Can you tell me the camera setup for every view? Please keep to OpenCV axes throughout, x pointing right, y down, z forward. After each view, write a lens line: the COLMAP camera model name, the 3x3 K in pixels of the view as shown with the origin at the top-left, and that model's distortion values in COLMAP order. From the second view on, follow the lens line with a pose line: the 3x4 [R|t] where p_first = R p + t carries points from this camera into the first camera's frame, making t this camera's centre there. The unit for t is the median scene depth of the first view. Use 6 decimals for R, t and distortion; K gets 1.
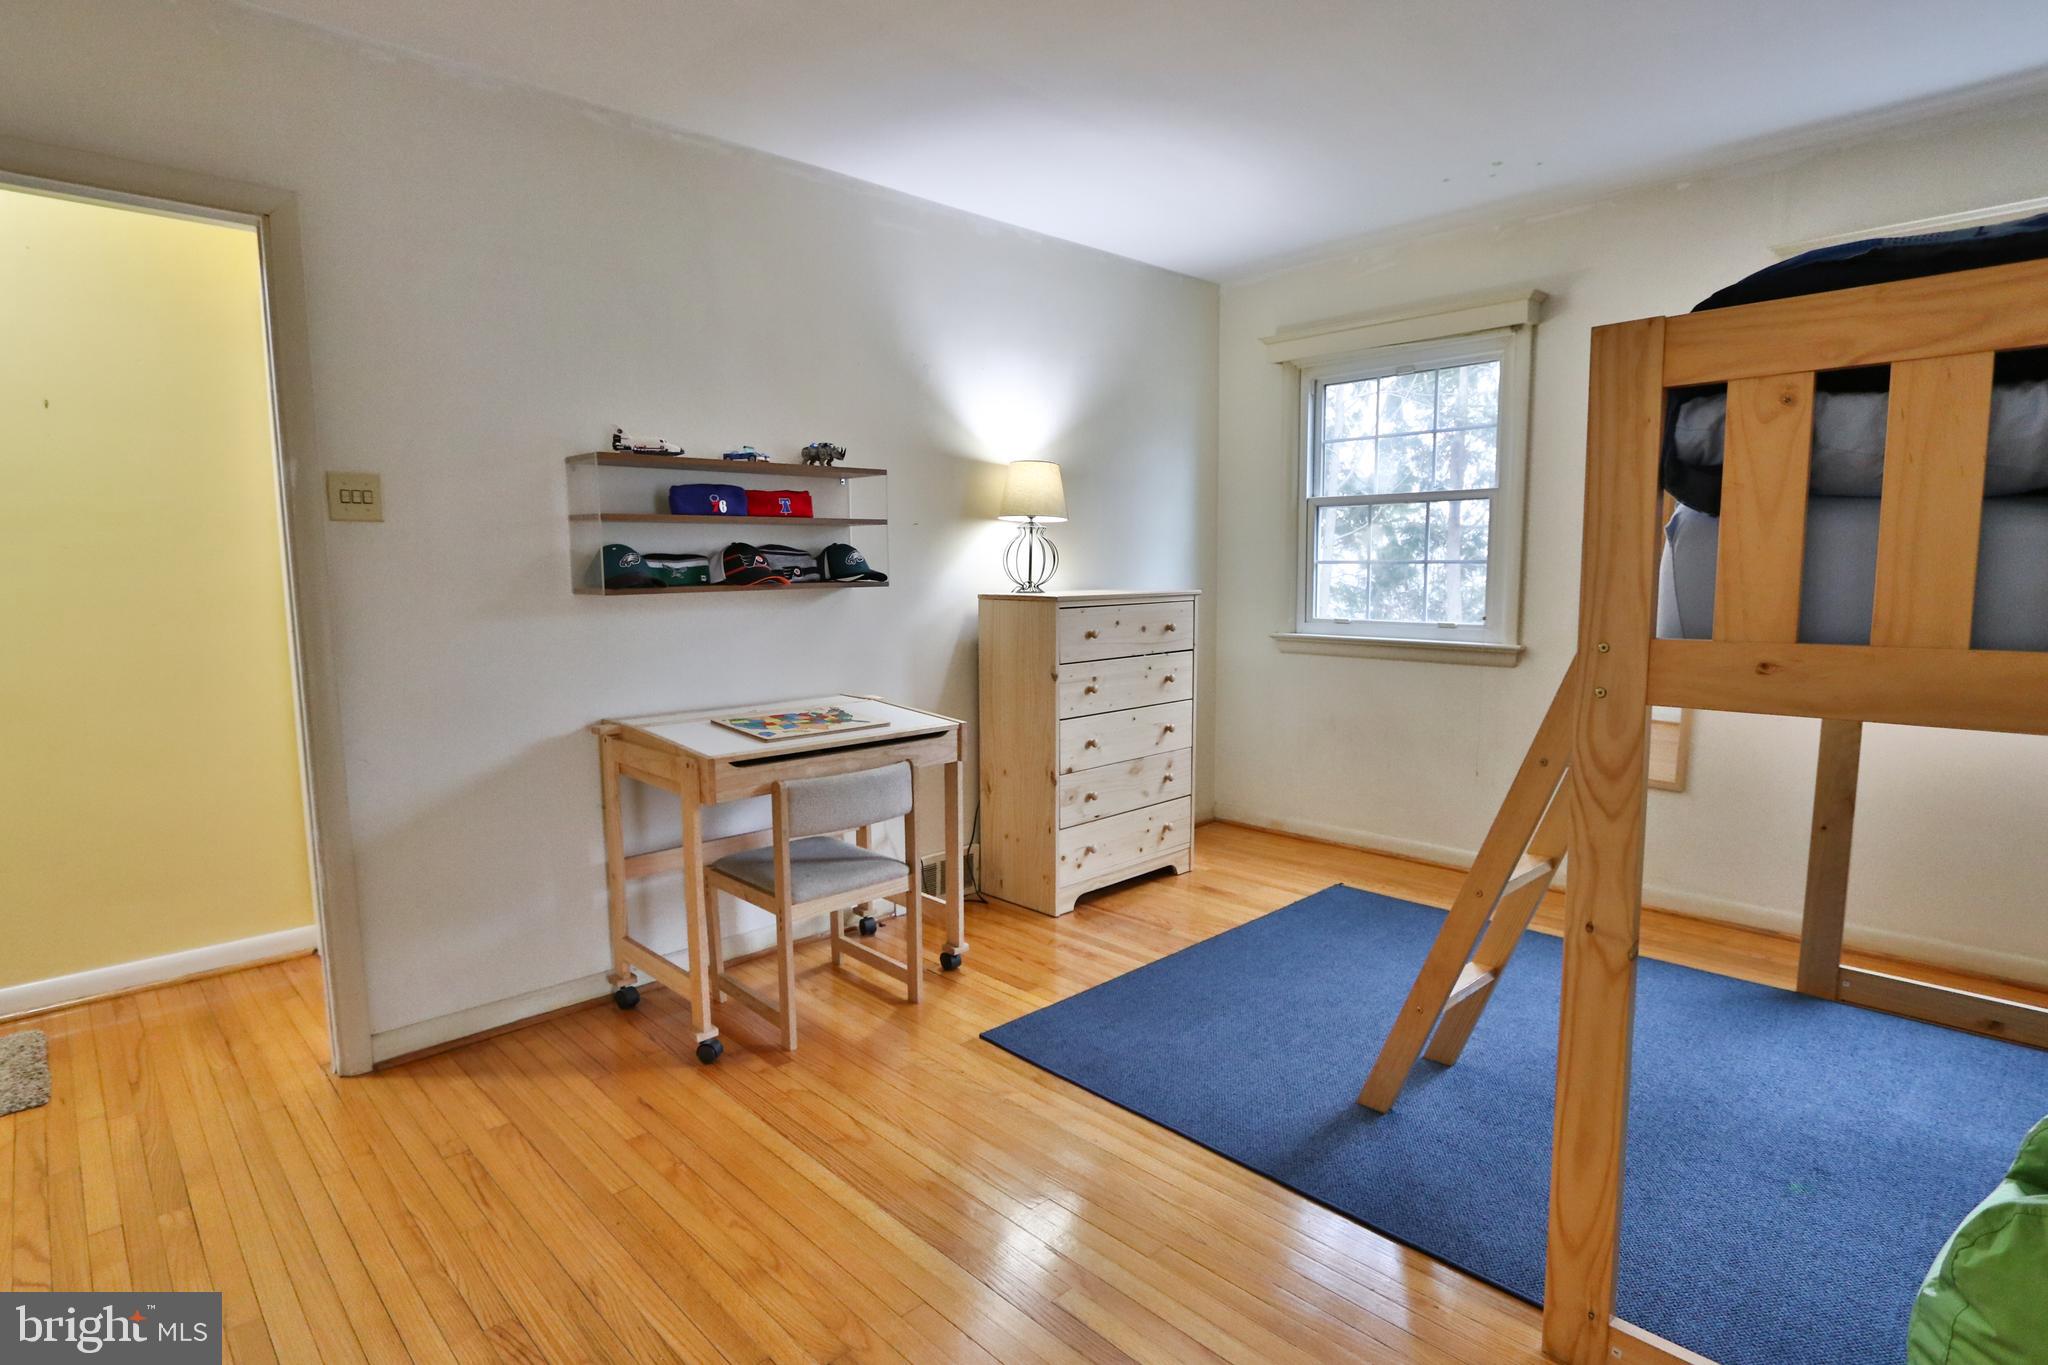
lens RADIAL K [[1048.8, 0, 1014.4], [0, 1048.8, 686.5], [0, 0, 1]] dist [-0.025340, 0.003092]
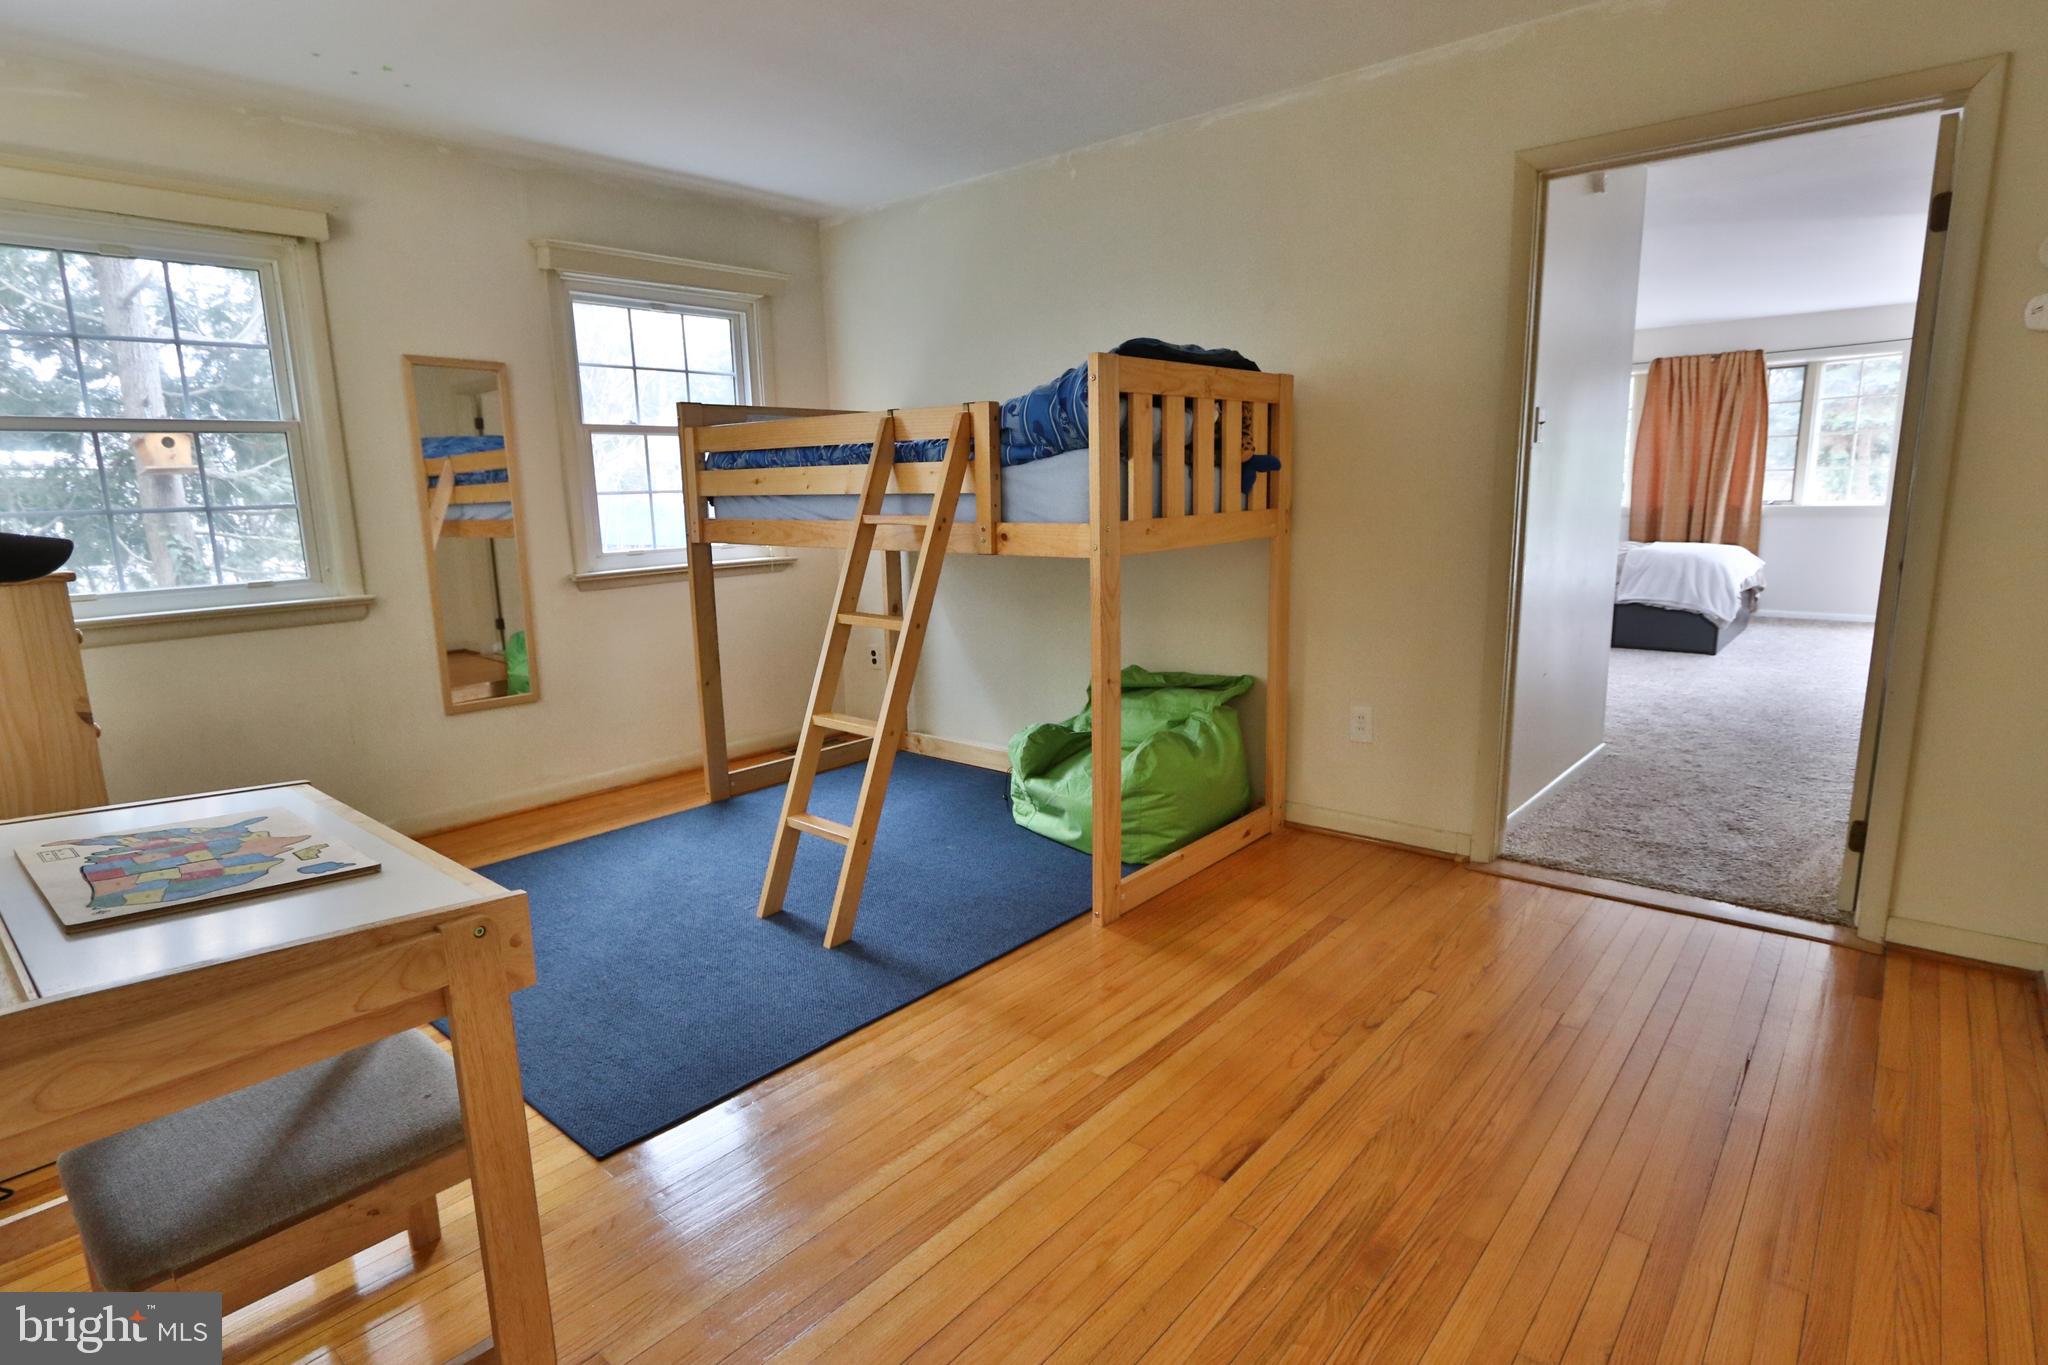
lens RADIAL K [[1048.8, 0, 1015.3], [0, 1048.8, 684.7], [0, 0, 1]] dist [-0.025340, 0.003092]
pose [[-0.106559, -0.173481, 0.979055, -0.637457], [0.142776, 0.971788, 0.187733, -0.067958], [-0.984002, 0.159791, -0.078784, 0.657654]]
